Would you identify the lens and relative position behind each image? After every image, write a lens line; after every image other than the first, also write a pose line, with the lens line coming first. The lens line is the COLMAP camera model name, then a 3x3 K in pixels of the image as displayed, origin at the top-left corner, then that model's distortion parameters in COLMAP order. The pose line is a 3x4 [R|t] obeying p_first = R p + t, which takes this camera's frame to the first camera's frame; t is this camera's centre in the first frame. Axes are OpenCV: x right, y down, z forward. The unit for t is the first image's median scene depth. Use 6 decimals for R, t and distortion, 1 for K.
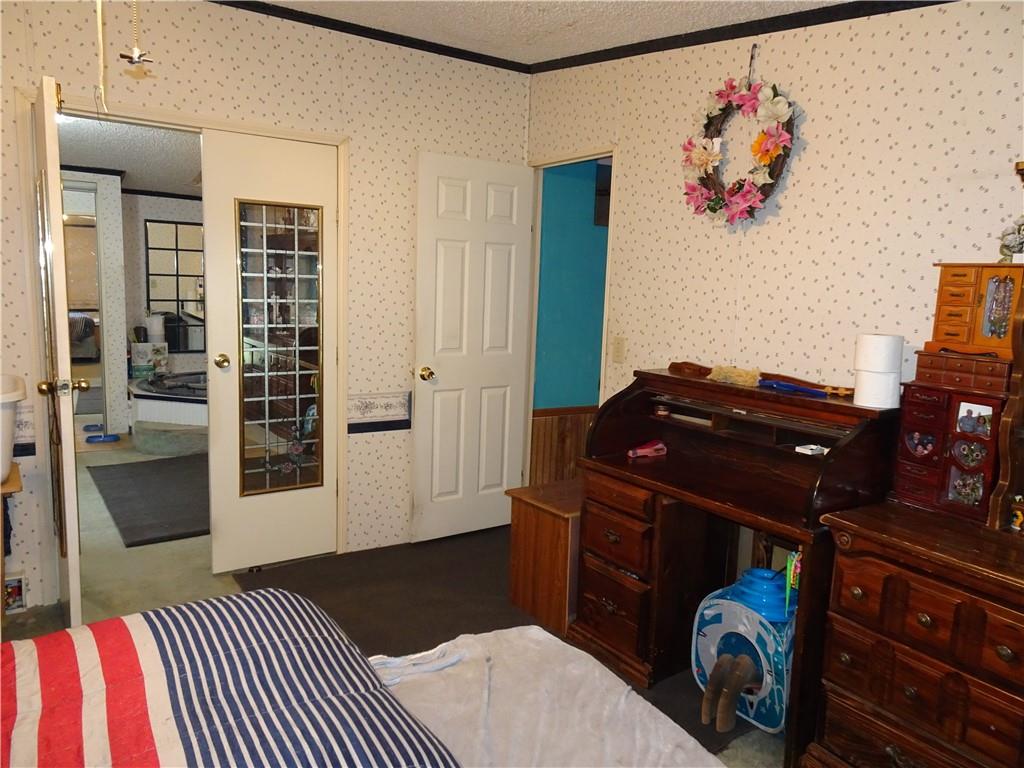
lens RADIAL K [[732.4, 0, 512.0], [0, 732.4, 384.0], [0, 0, 1]] dist [0.006742, 0.003544]
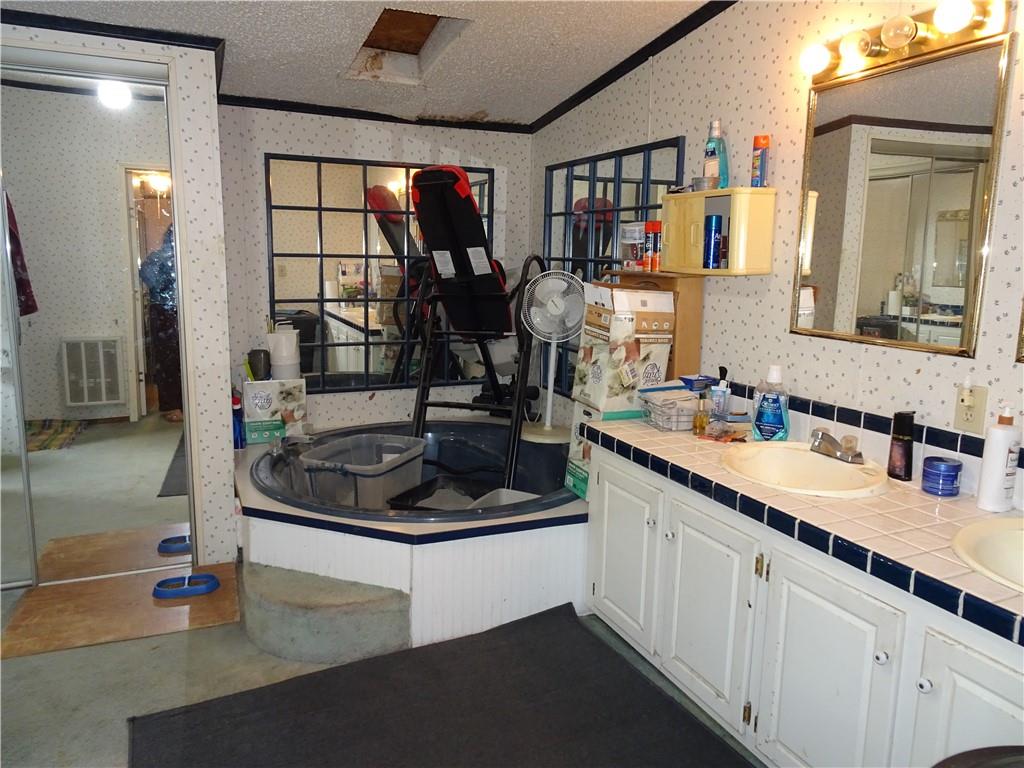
lens RADIAL K [[732.4, 0, 512.0], [0, 732.4, 384.0], [0, 0, 1]] dist [0.006742, 0.003544]
pose [[0.988086, 0.001953, -0.153890, -0.232541], [0.000534, 0.999870, 0.016115, -0.061568], [0.153902, -0.016006, 0.987957, 0.482624]]
